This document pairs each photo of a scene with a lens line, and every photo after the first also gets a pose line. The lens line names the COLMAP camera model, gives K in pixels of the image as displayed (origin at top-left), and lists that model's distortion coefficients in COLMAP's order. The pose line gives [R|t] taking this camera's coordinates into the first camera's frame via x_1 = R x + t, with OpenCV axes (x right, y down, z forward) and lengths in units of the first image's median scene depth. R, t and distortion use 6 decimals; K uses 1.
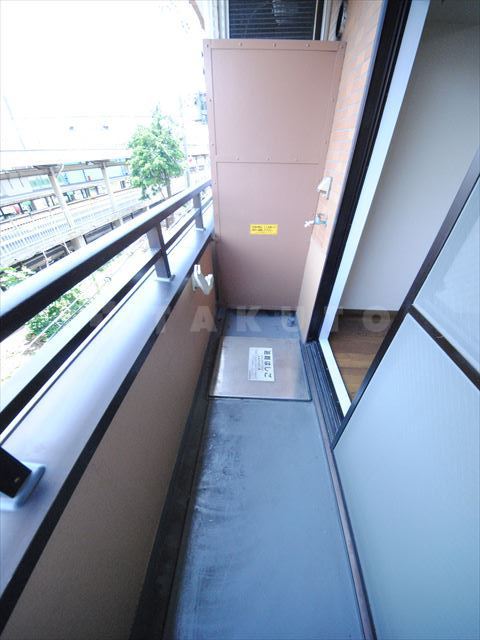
lens RADIAL K [[230.7, 0, 240.0], [0, 230.7, 320.0], [0, 0, 1]] dist [-0.039495, 0.000120]
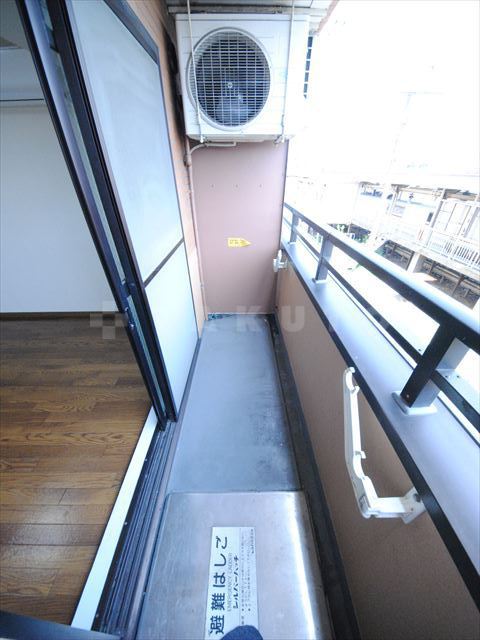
lens RADIAL K [[241.6, 0, 240.0], [0, 241.6, 320.0], [0, 0, 1]] dist [0.001488, 0.000102]
pose [[-0.998221, 0.017209, -0.057085, 0.122084], [-0.046395, 0.377166, 0.924983, -0.692625], [0.037449, 0.925986, -0.375696, 0.867057]]
